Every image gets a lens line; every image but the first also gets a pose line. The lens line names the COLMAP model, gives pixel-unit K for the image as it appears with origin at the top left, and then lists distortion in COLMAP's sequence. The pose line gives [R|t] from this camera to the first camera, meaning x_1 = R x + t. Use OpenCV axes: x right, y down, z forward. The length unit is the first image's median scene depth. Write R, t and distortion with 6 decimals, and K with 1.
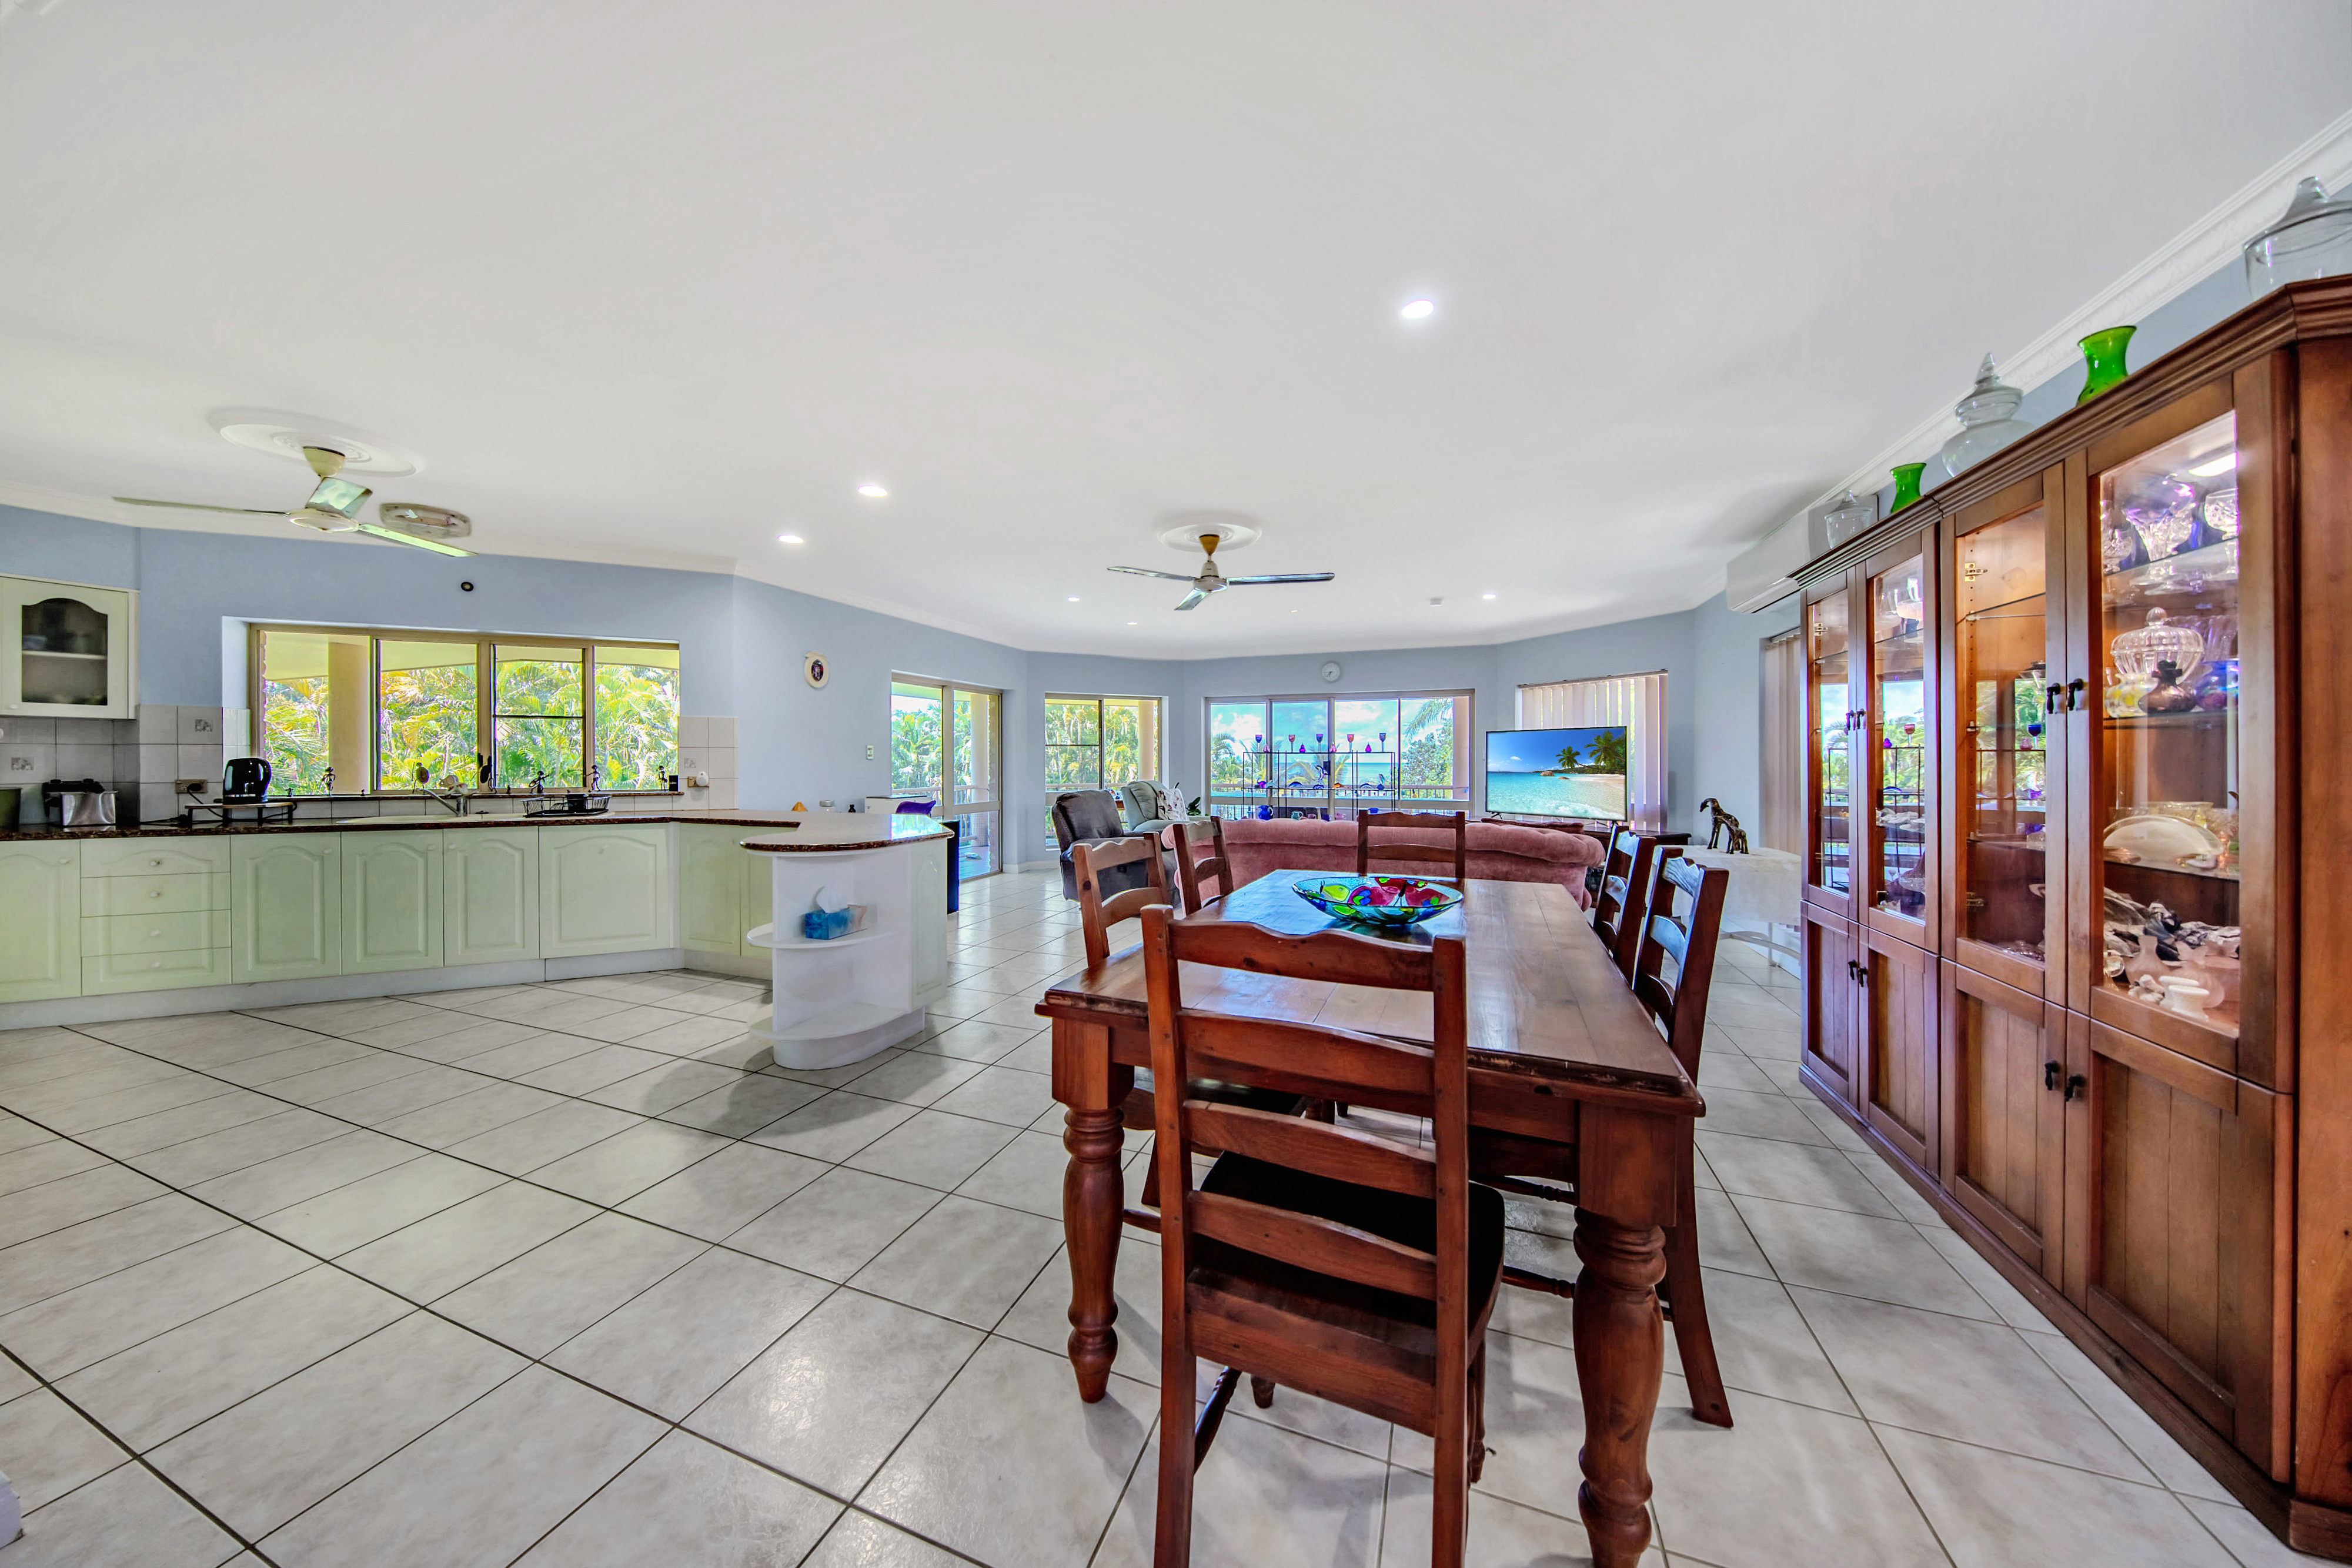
lens RADIAL K [[758.2, 0, 1176.1], [0, 758.2, 770.1], [0, 0, 1]] dist [-0.000145, -0.000007]
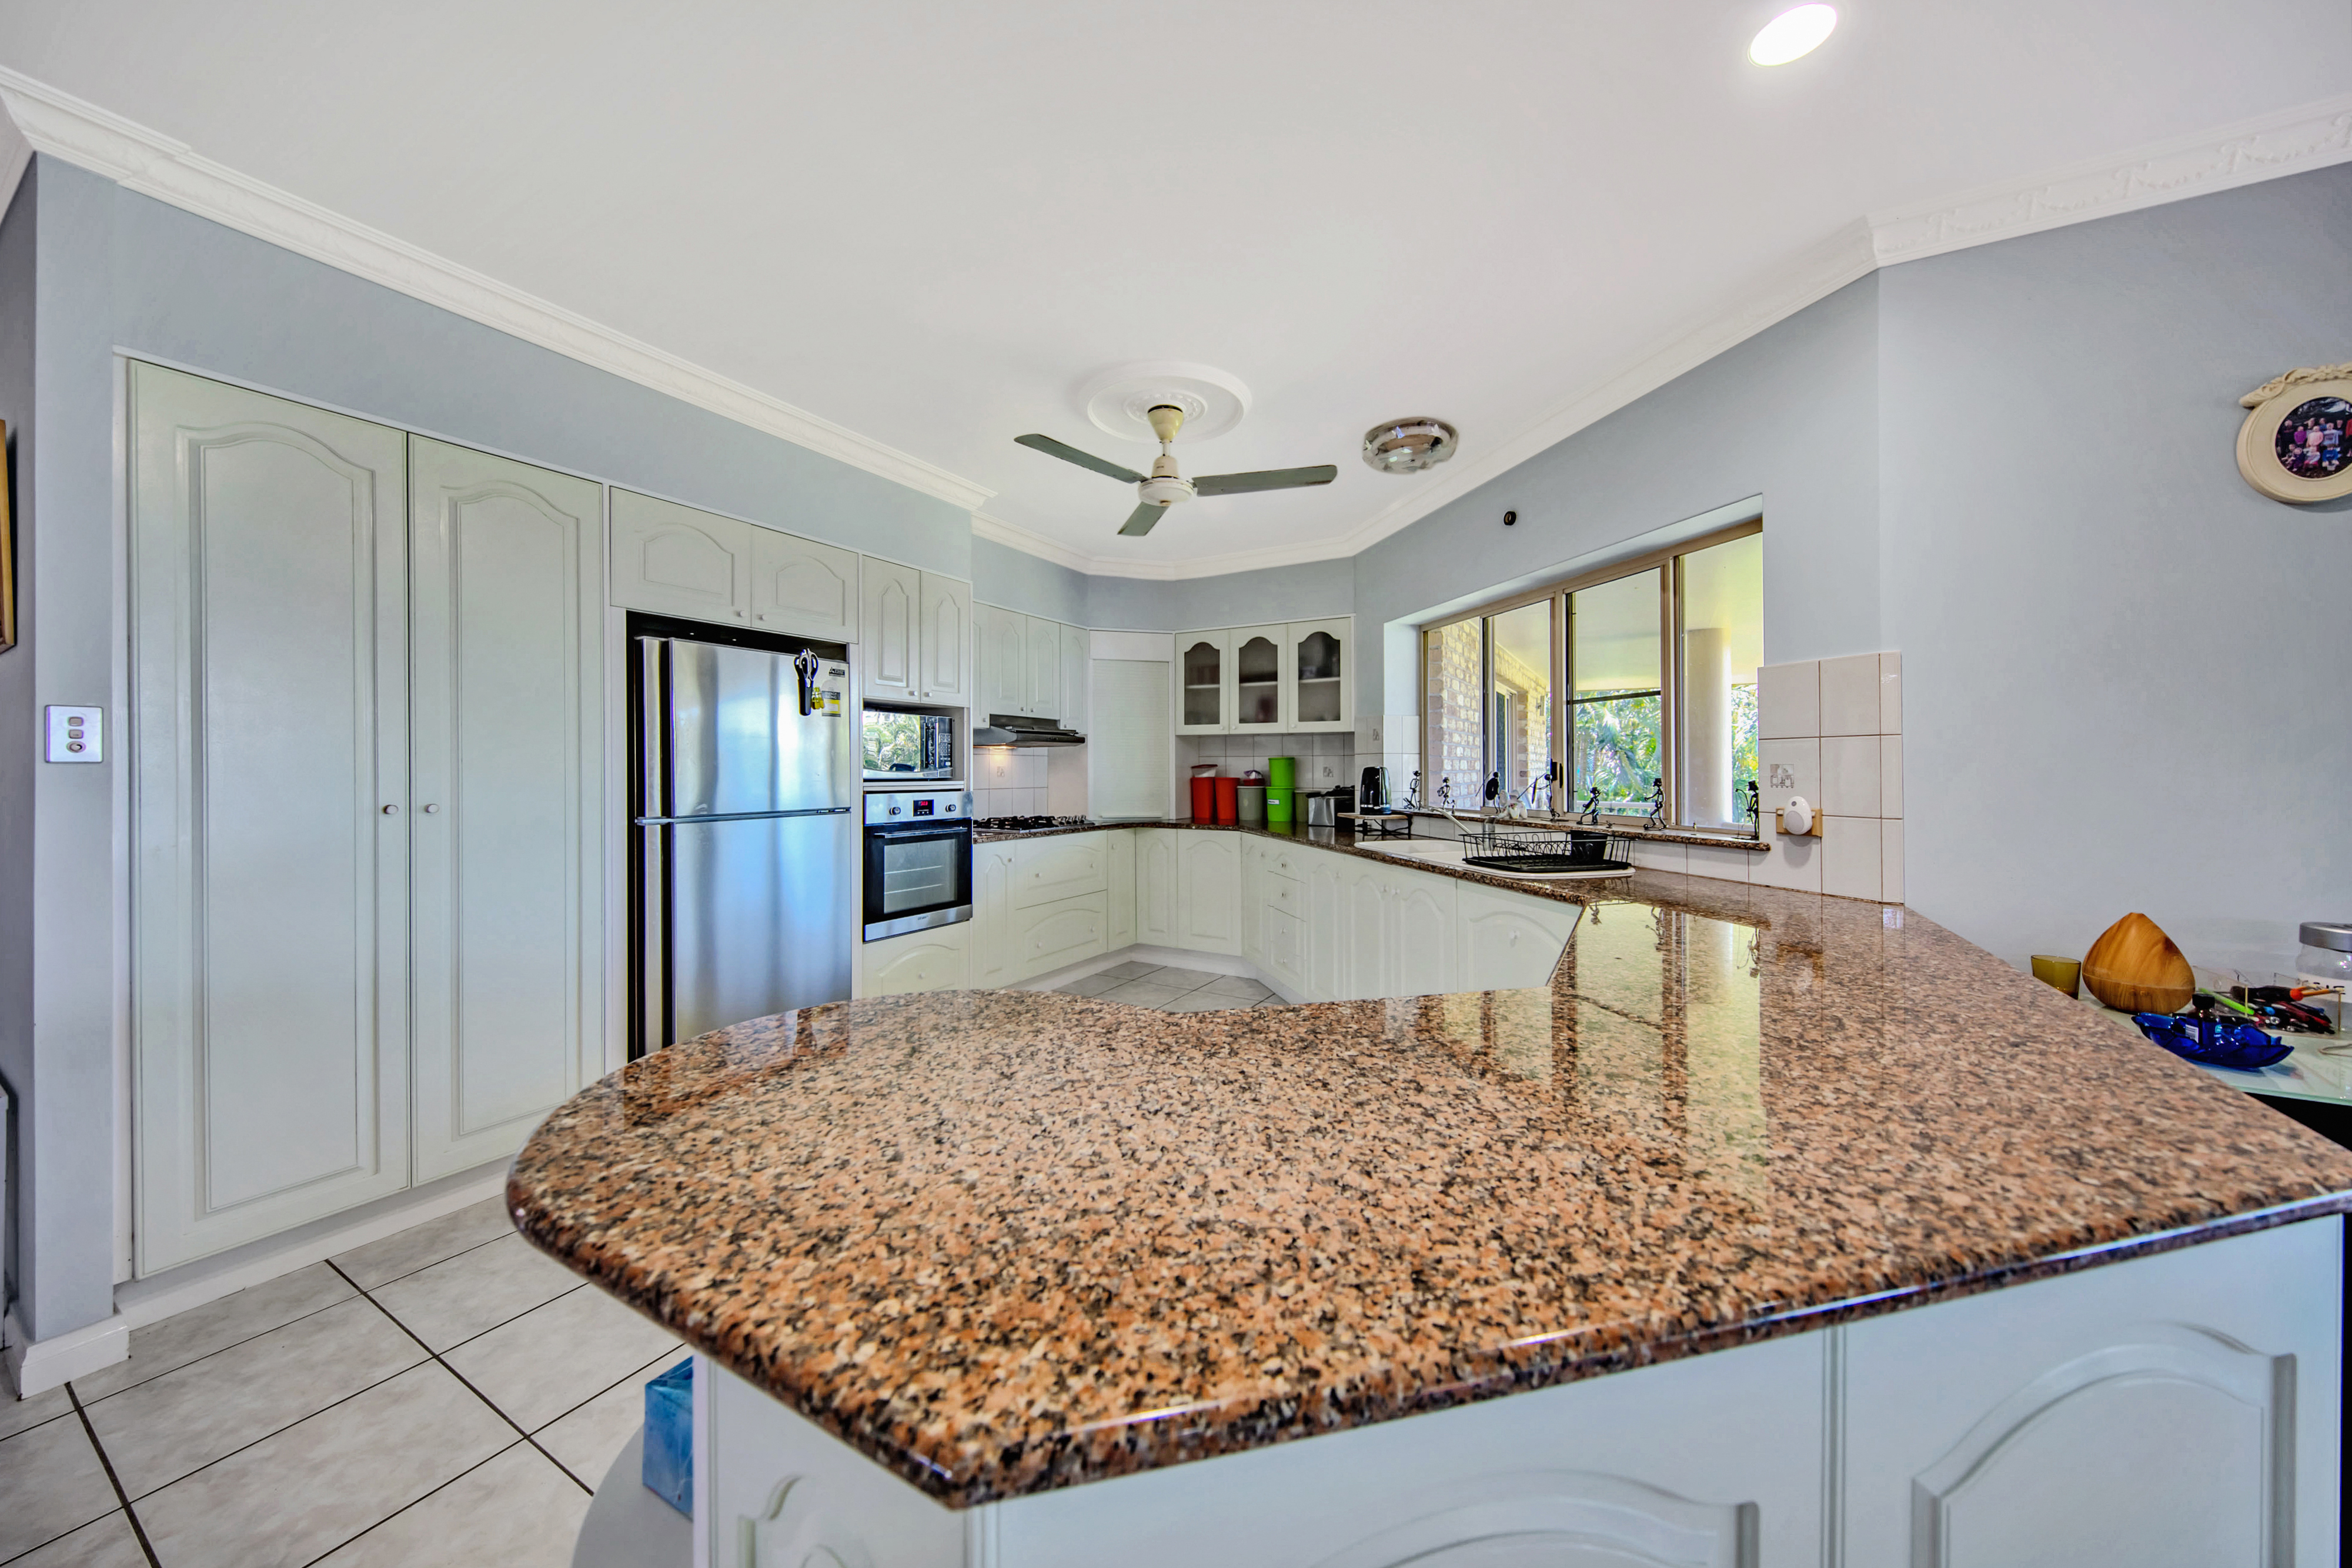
lens RADIAL K [[820.3, 0, 1182.9], [0, 820.3, 781.1], [0, 0, 1]] dist [-0.000750, -0.000032]
pose [[-0.143897, 0.008521, -0.989556, -0.156074], [-0.005439, 0.999941, 0.009401, -0.005769], [0.989578, 0.006735, -0.143842, 0.909880]]
